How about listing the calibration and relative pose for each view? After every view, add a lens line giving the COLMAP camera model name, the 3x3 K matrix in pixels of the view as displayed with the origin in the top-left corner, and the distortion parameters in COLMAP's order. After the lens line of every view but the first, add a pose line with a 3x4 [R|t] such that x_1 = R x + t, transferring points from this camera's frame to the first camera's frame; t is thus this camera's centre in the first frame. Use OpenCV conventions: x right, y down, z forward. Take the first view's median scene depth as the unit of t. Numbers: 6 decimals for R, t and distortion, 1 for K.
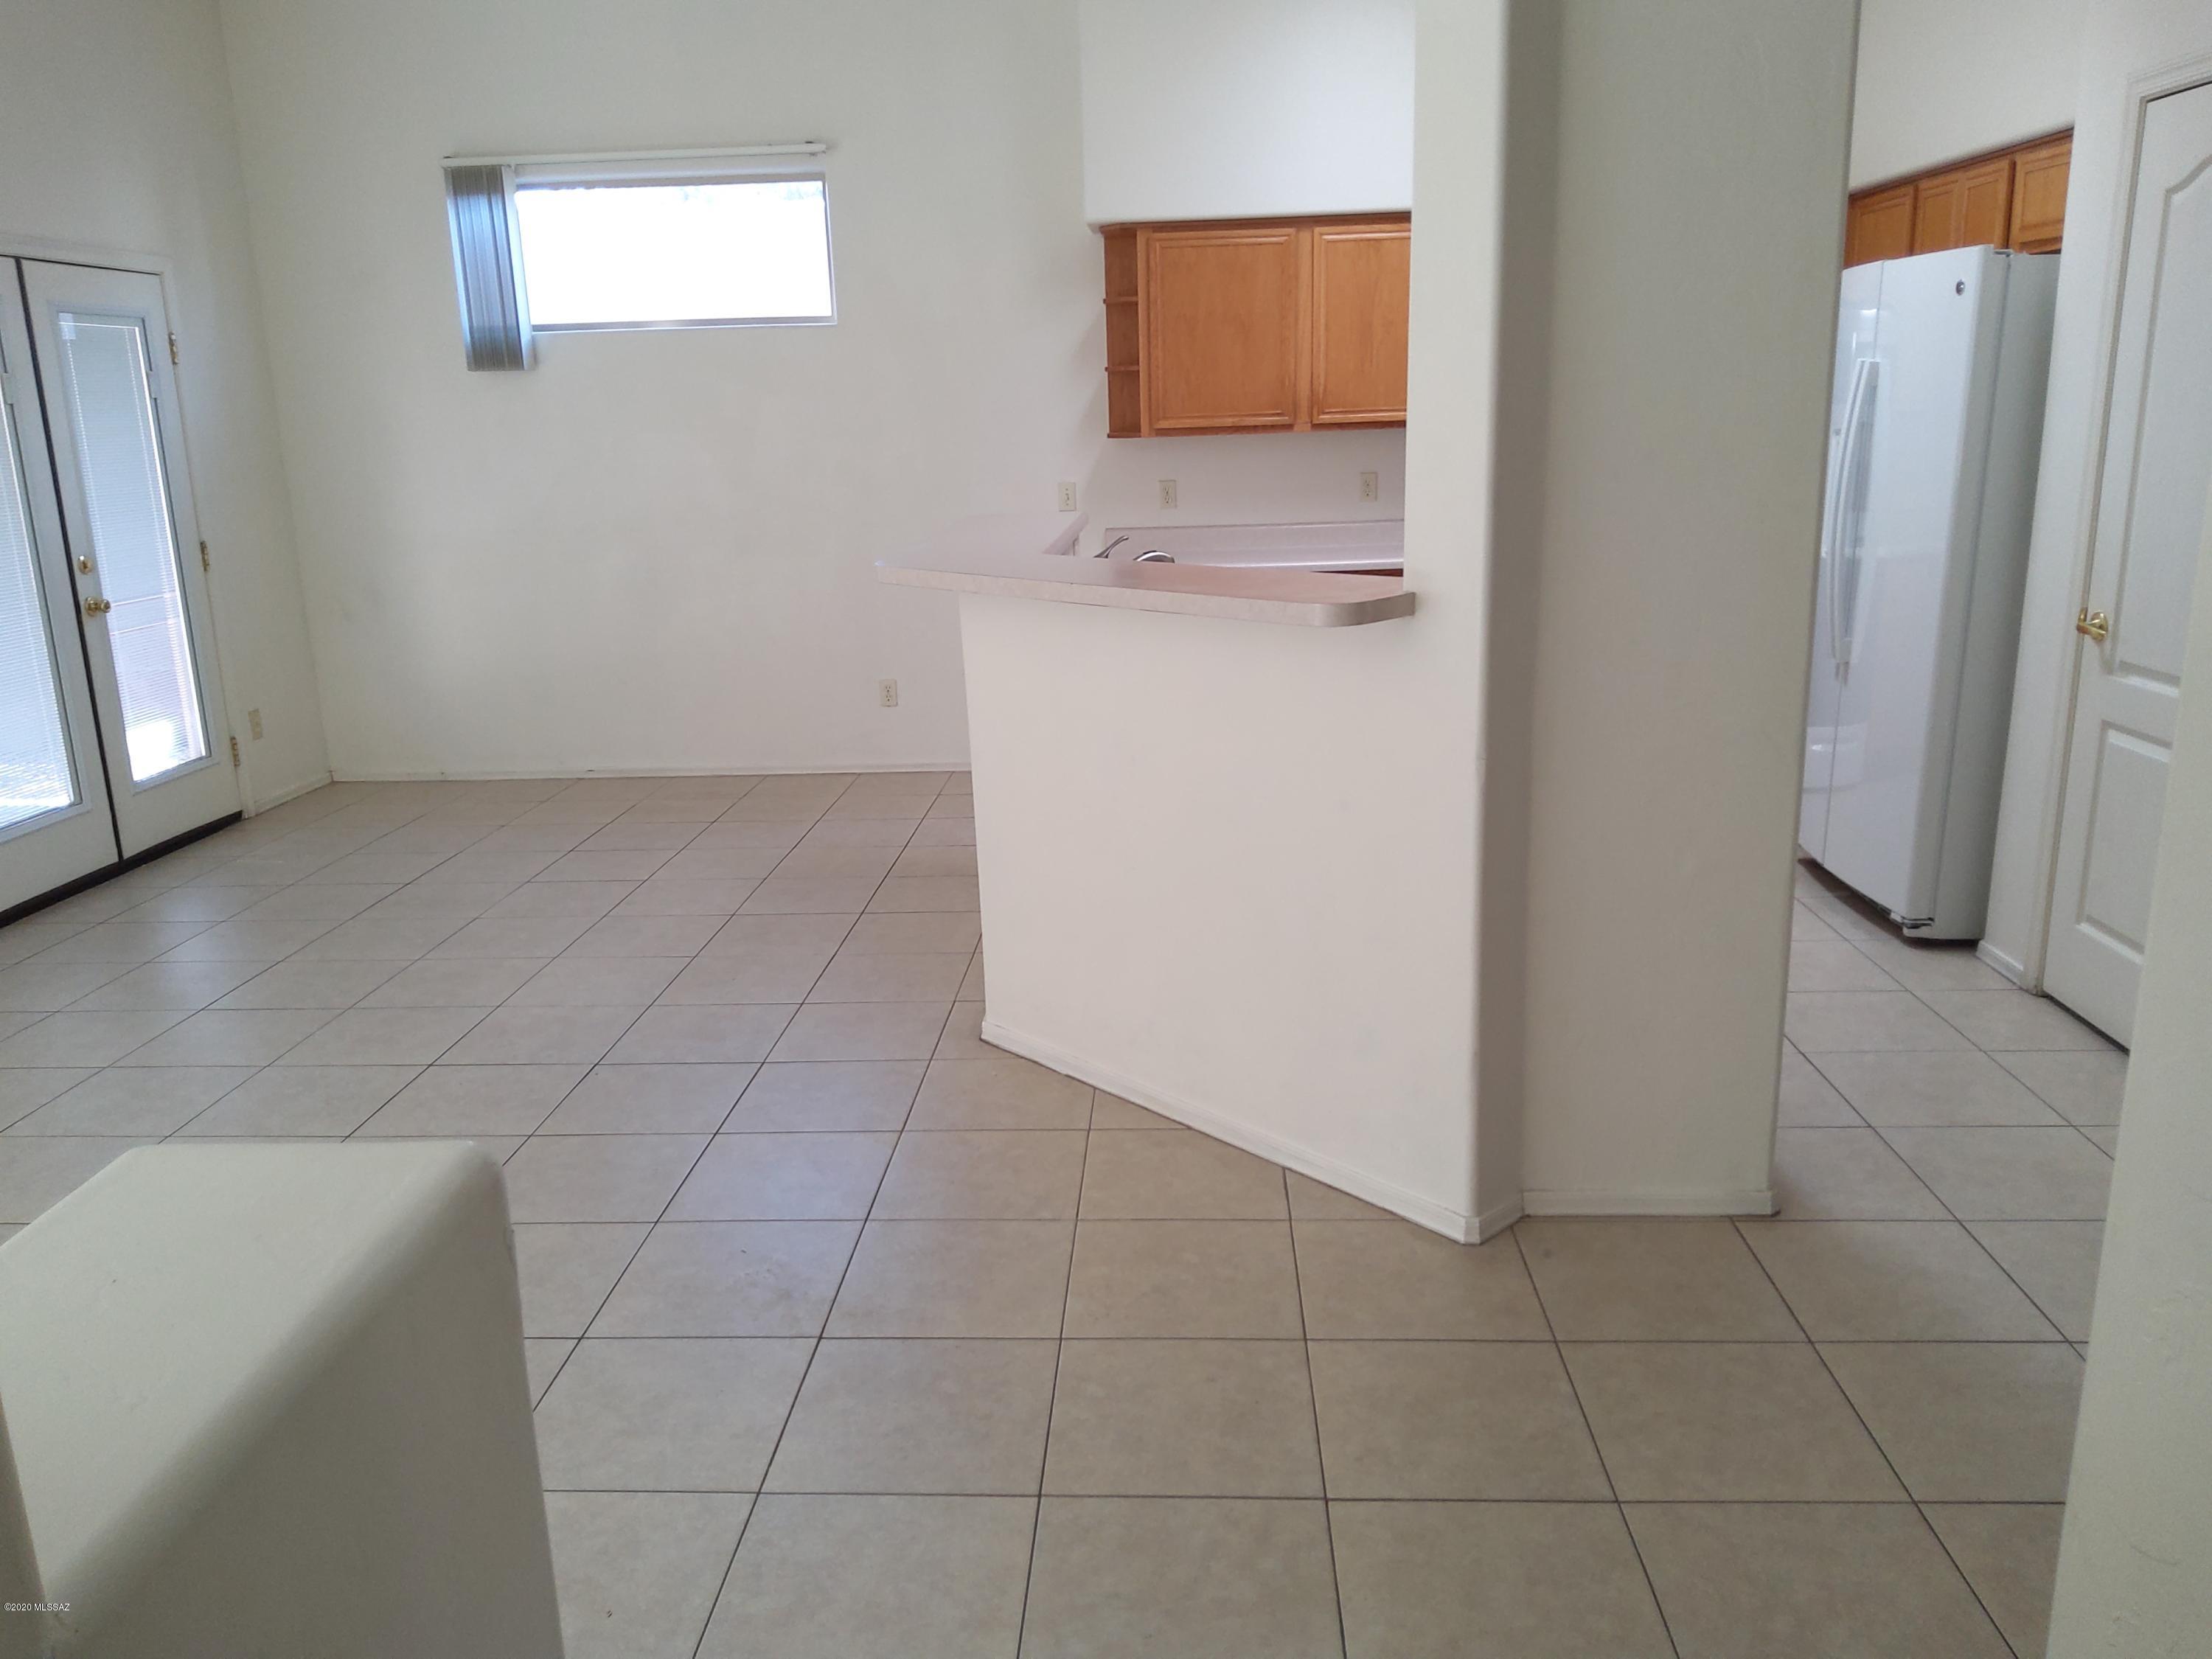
lens RADIAL K [[1653.7, 0, 1081.3], [0, 1653.7, 854.6], [0, 0, 1]] dist [0.040895, -0.067430]
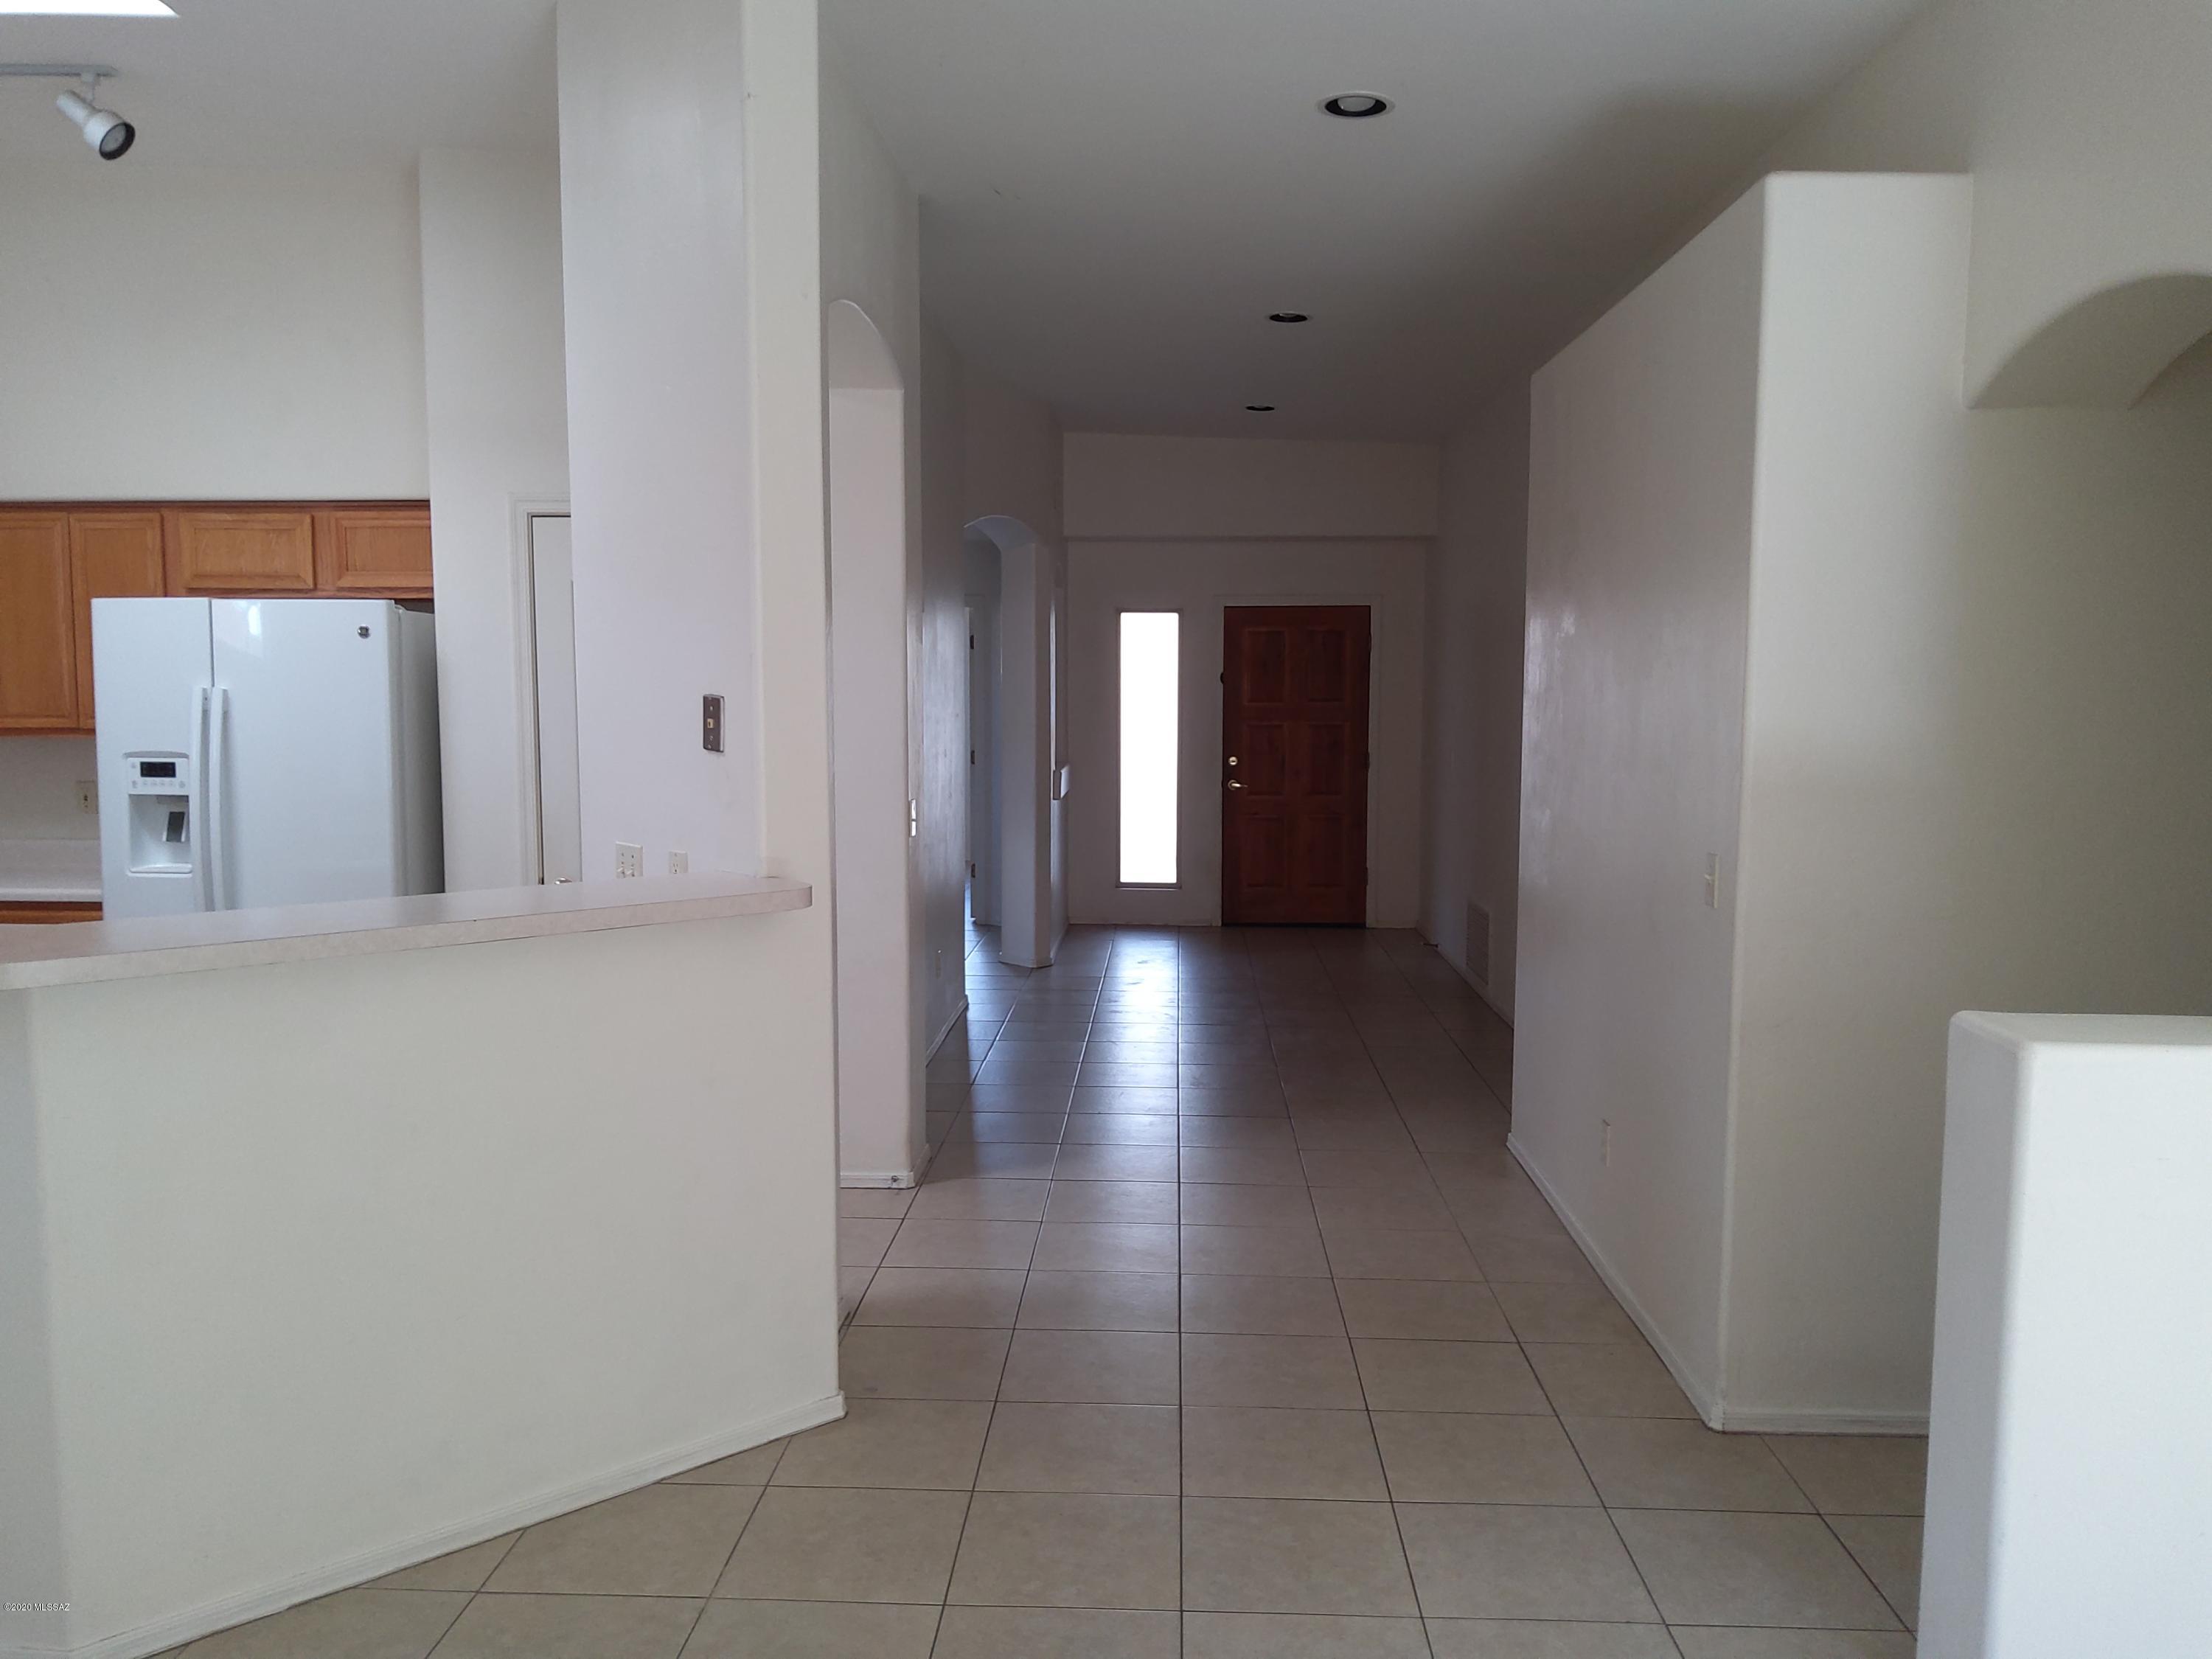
lens RADIAL K [[1676.1, 0, 1106.0], [0, 1676.1, 829.5], [0, 0, 1]] dist [0.035453, -0.053269]
pose [[-0.020872, -0.055815, 0.998223, -0.446171], [0.260114, 0.963753, 0.059327, -0.089385], [-0.965352, 0.260890, -0.005597, 0.343384]]
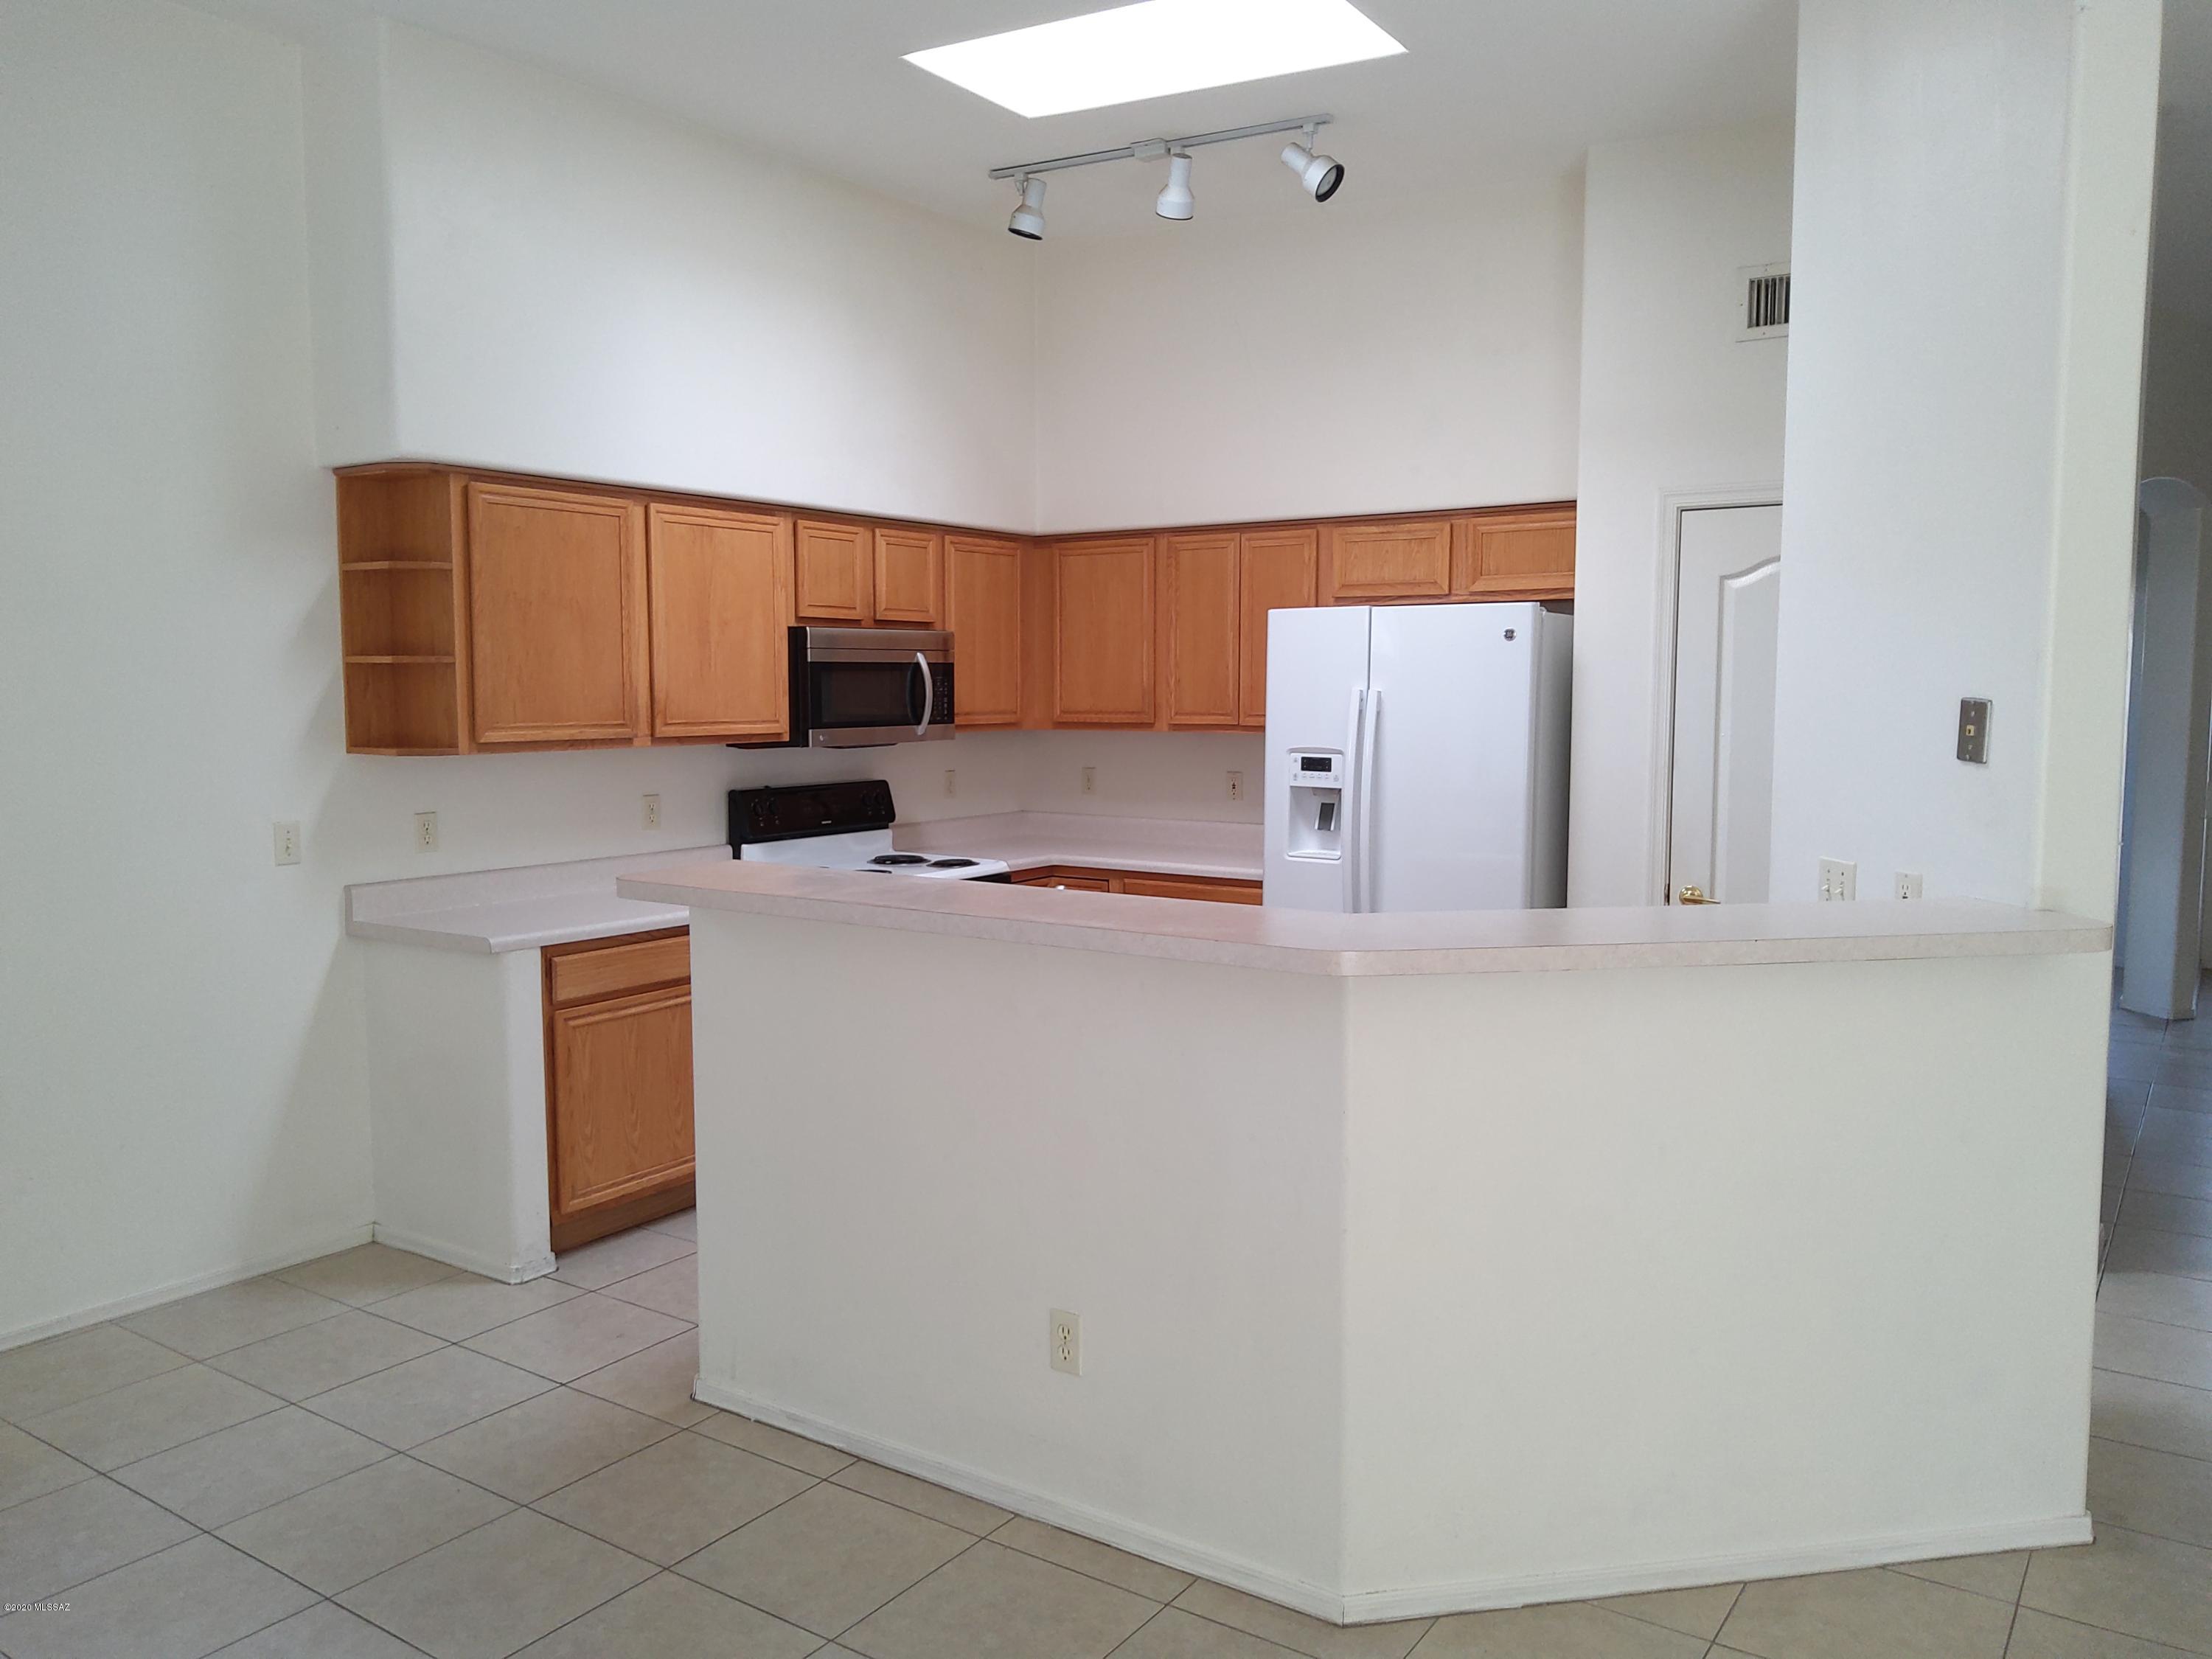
lens RADIAL K [[1653.7, 0, 1081.3], [0, 1653.7, 854.6], [0, 0, 1]] dist [0.040895, -0.067430]
pose [[0.519114, -0.059788, 0.852611, -0.437505], [0.209418, 0.976041, -0.059062, -0.114684], [-0.828653, 0.209212, 0.519197, 0.428290]]
